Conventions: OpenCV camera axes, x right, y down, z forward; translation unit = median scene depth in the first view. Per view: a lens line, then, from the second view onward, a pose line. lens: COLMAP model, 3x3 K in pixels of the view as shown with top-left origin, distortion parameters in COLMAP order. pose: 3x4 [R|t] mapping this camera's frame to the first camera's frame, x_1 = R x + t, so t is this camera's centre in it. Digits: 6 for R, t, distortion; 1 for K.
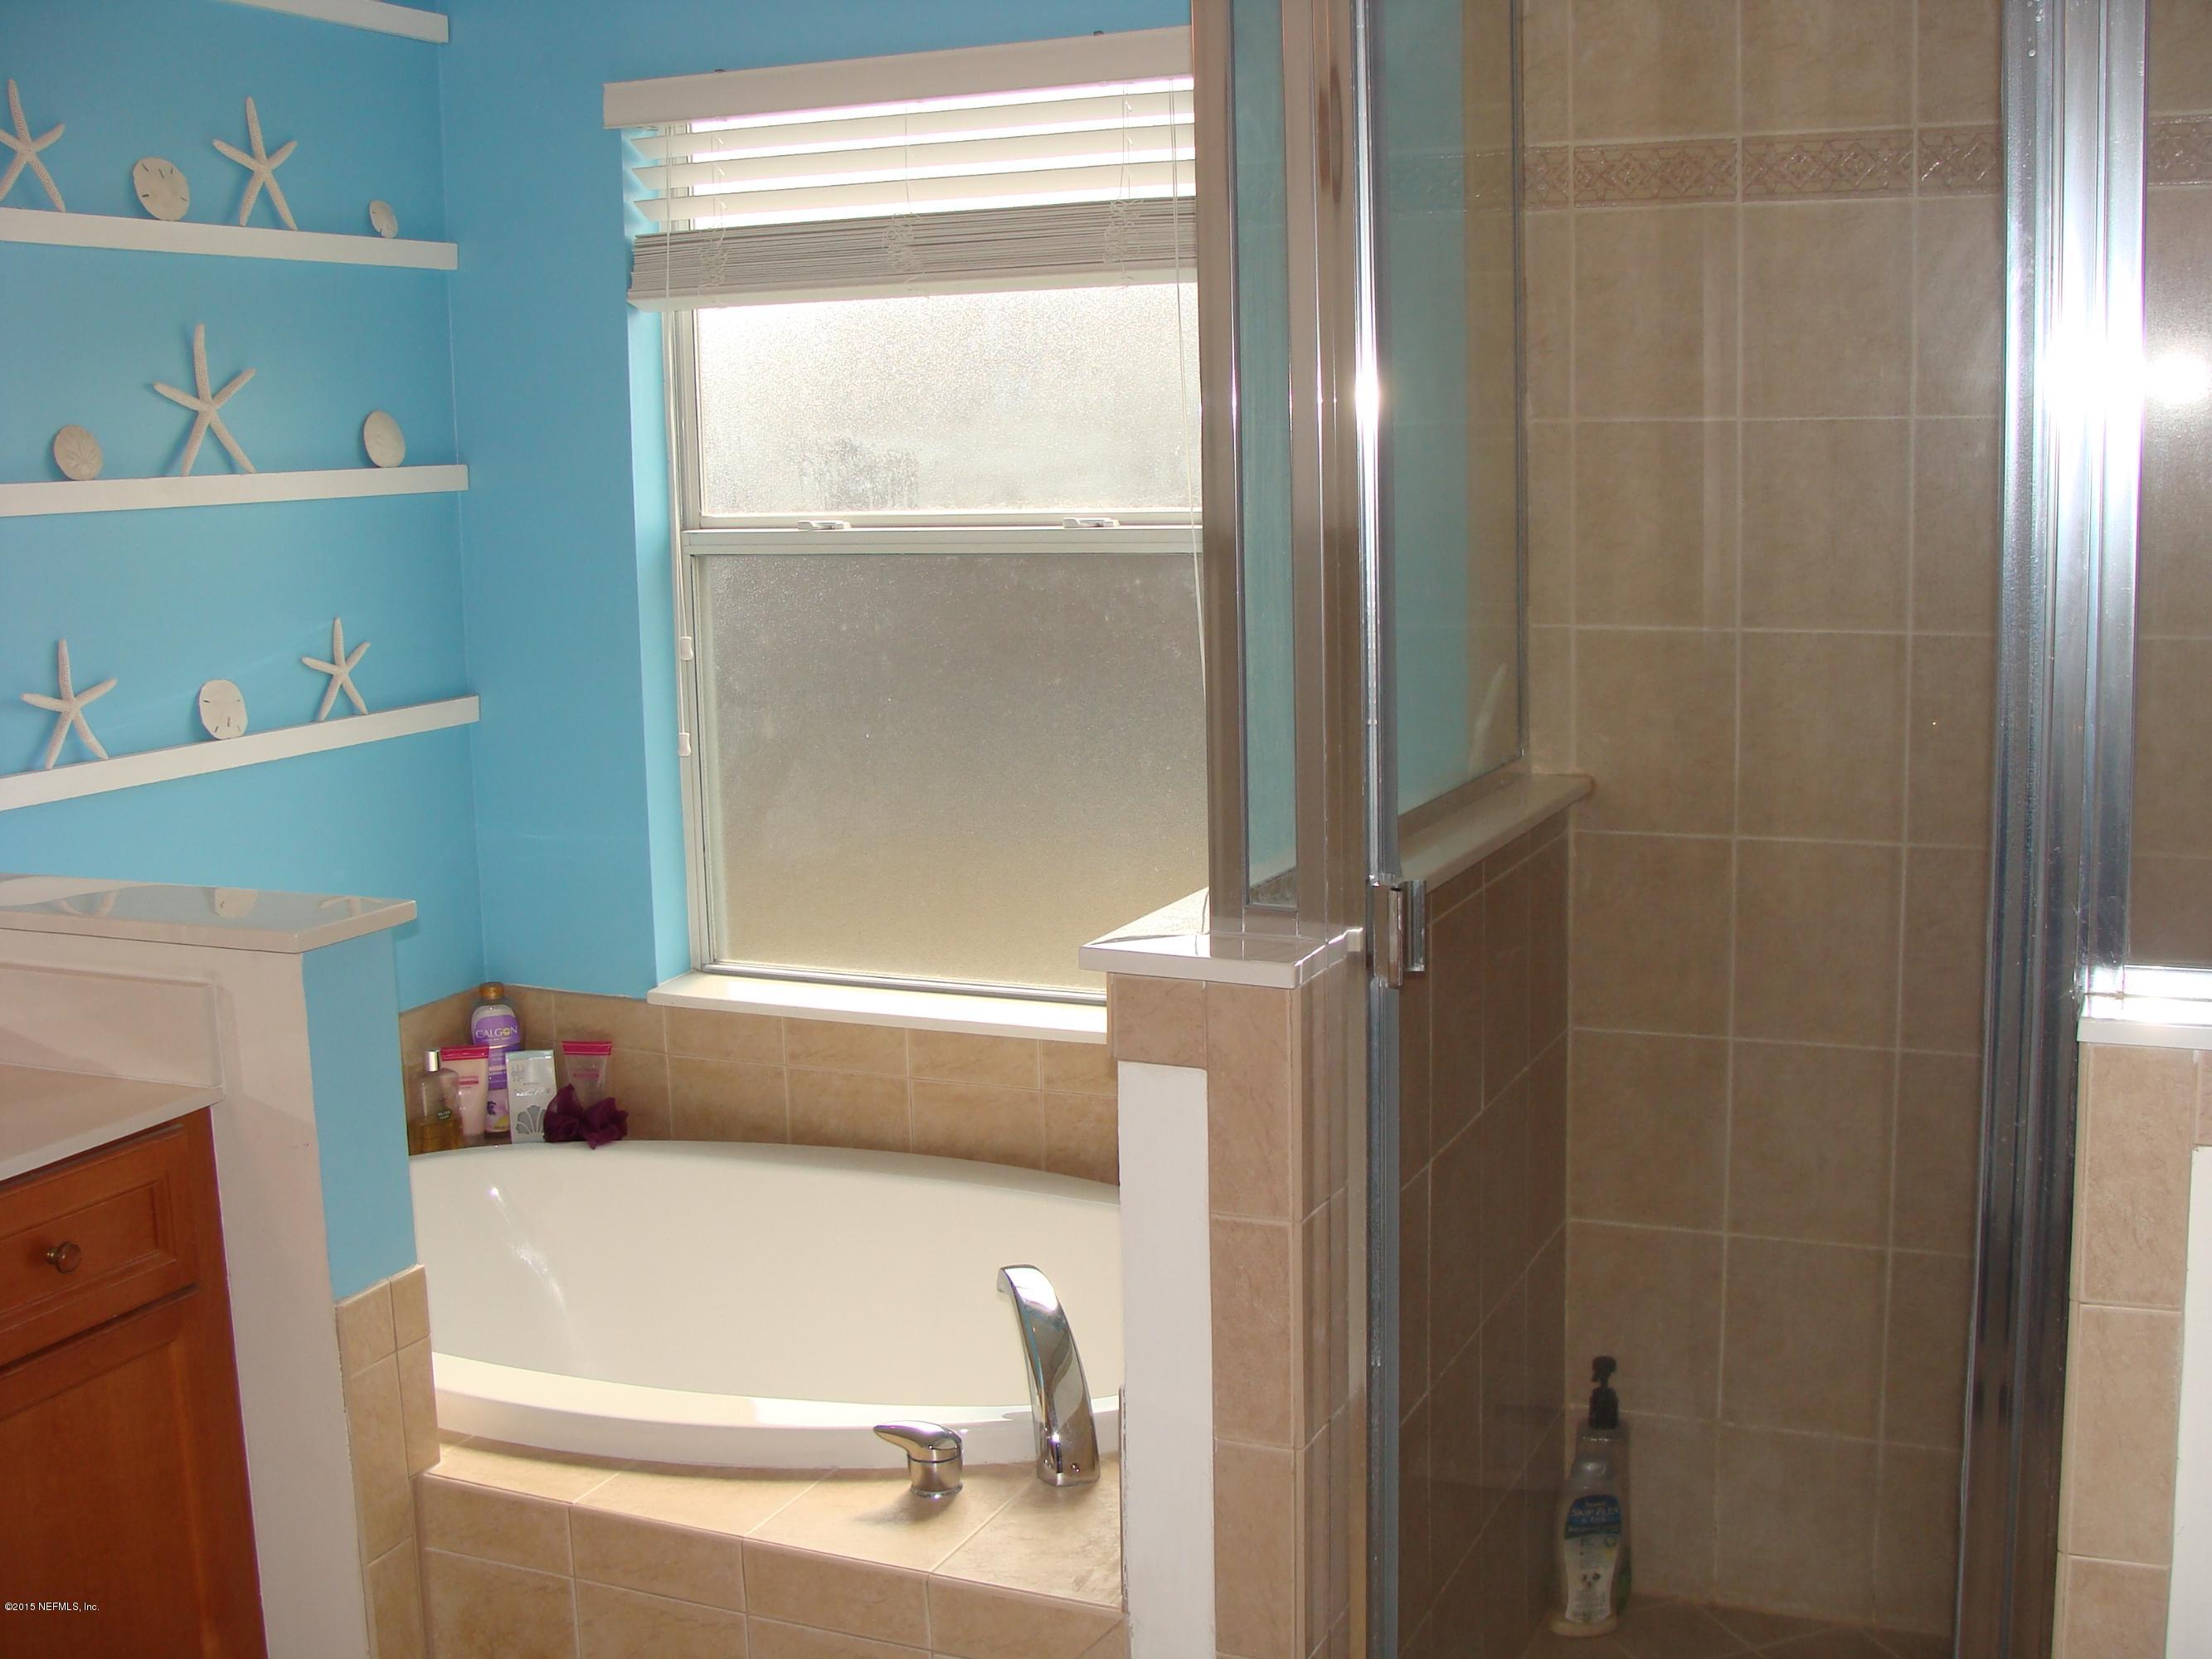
lens RADIAL K [[2483.4, 0, 1116.4], [0, 2483.4, 843.3], [0, 0, 1]] dist [-0.172150, 0.195087]
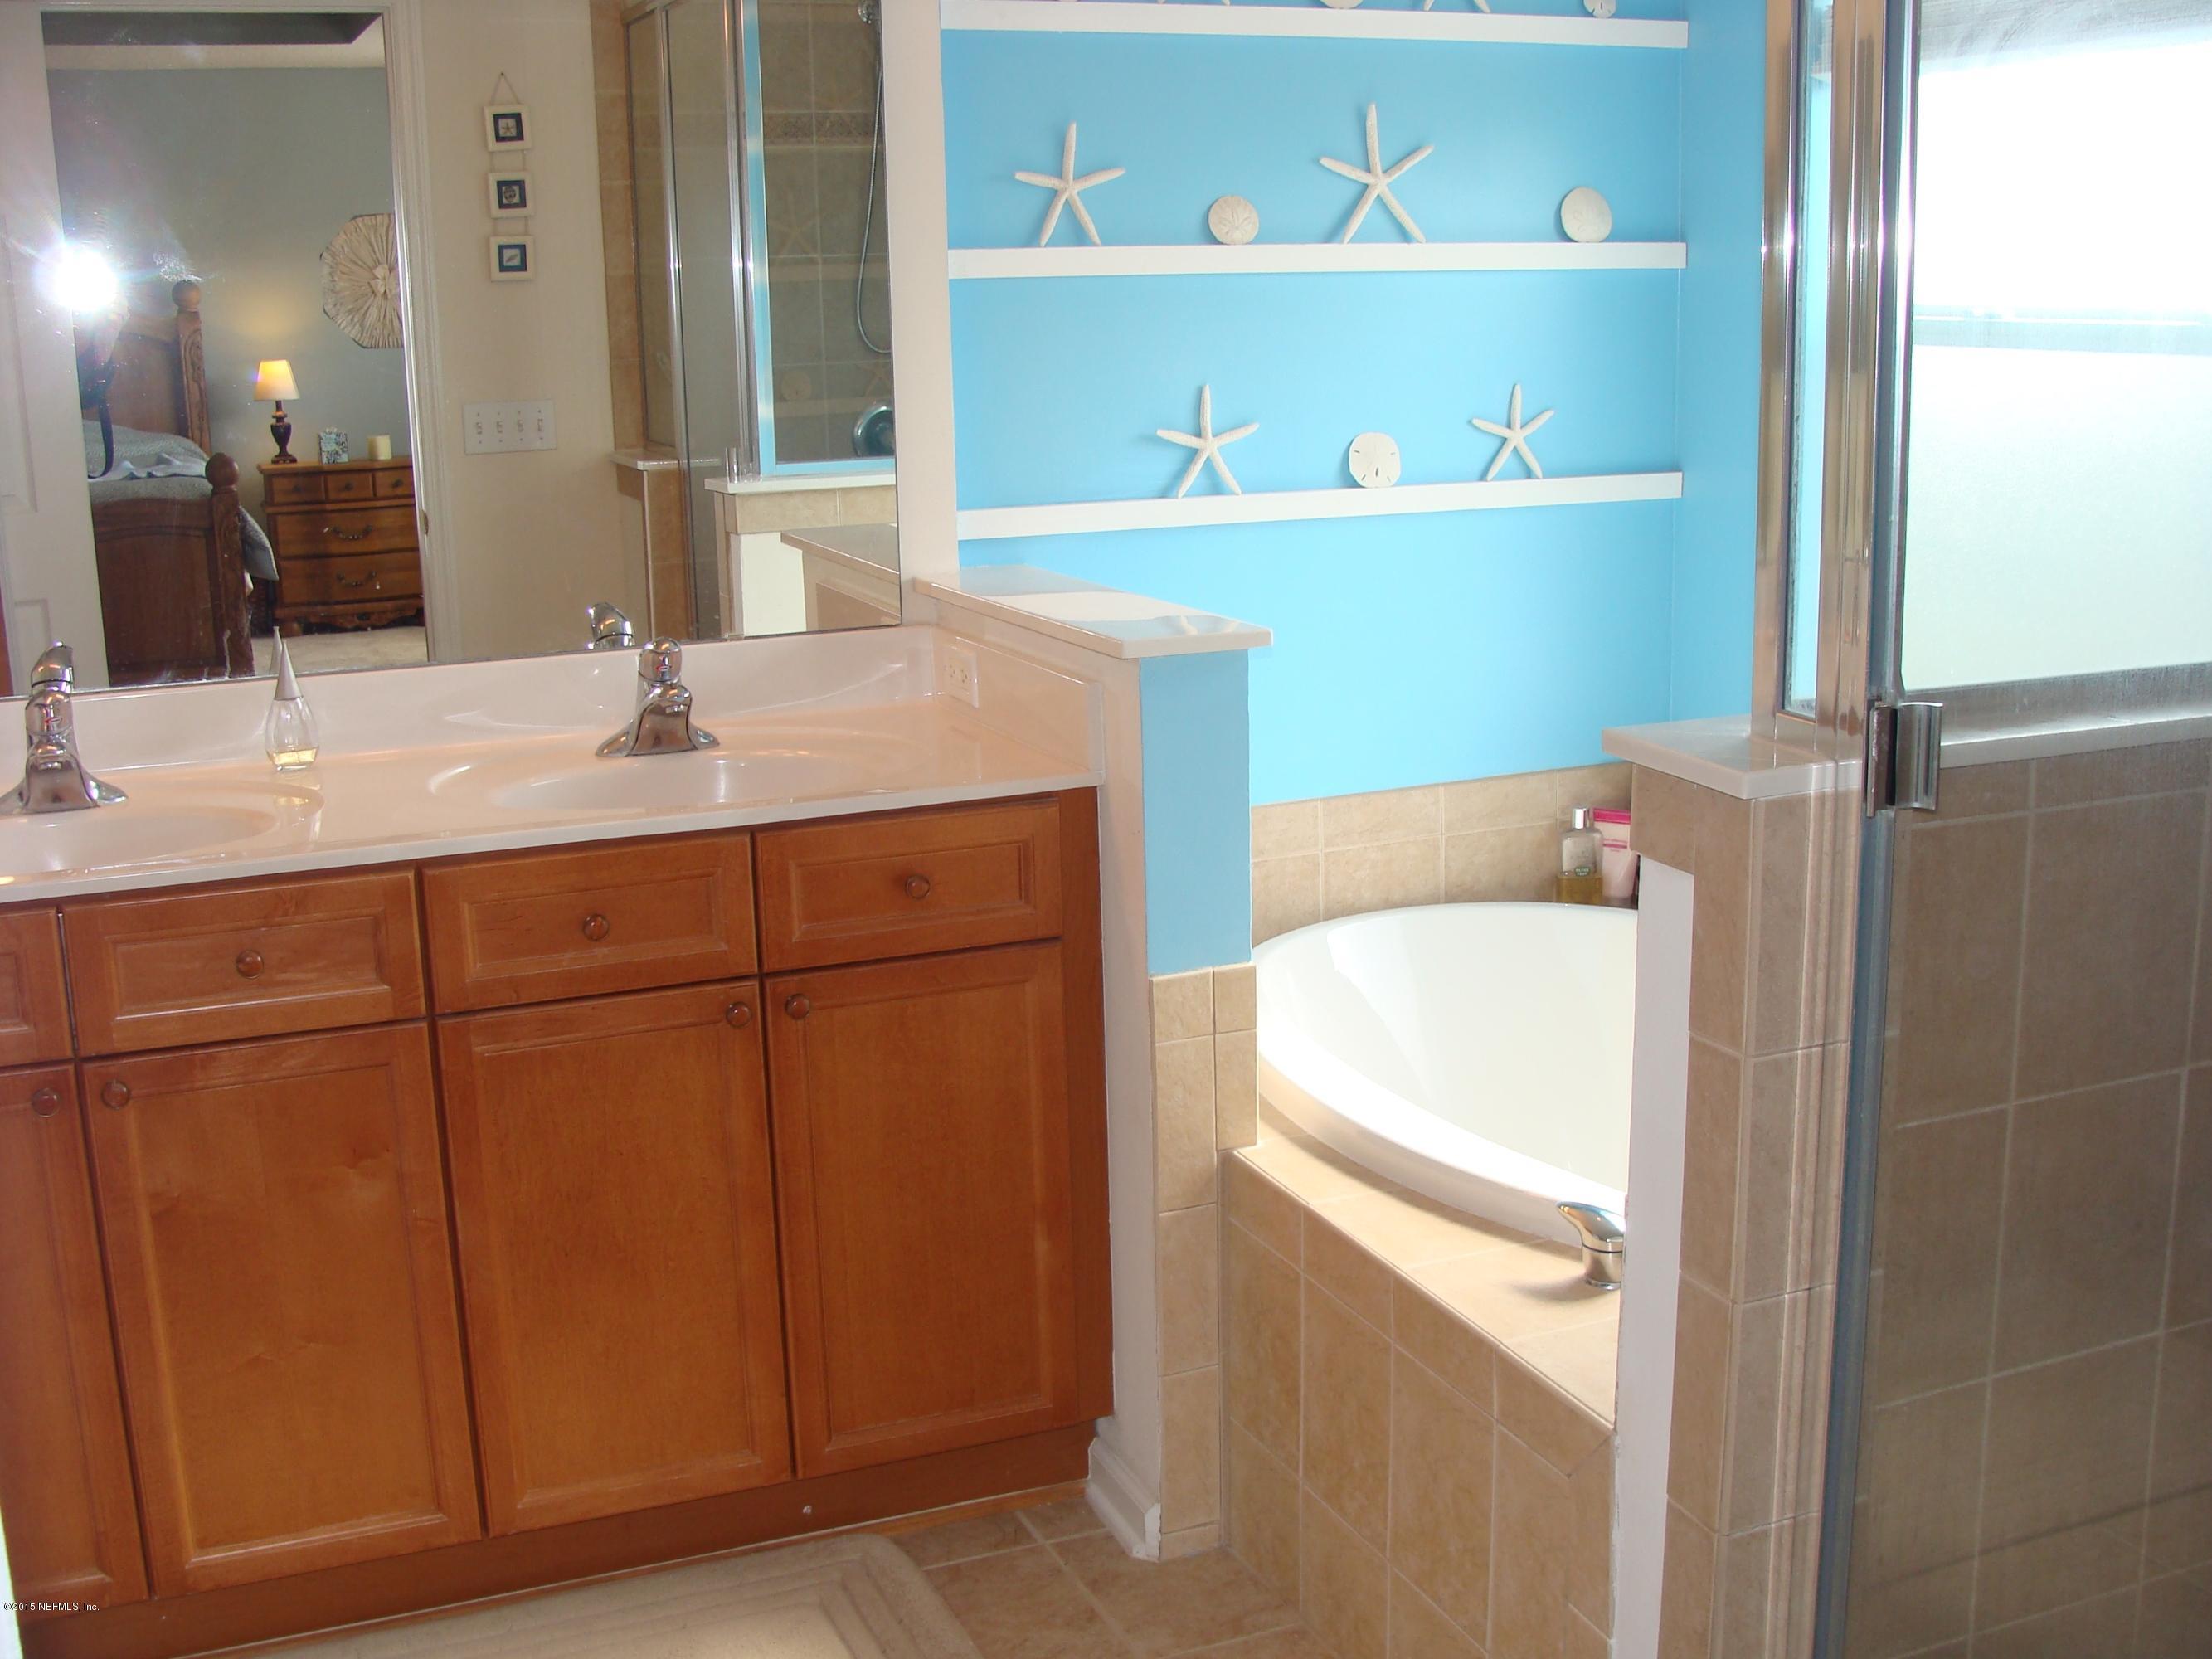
lens RADIAL K [[2483.4, 0, 1116.4], [0, 2483.4, 843.3], [0, 0, 1]] dist [-0.172150, 0.195087]
pose [[0.727095, 0.159917, -0.667653, 0.323926], [-0.107387, 0.987014, 0.119462, -0.005724], [0.678087, -0.015163, 0.734826, 0.111454]]
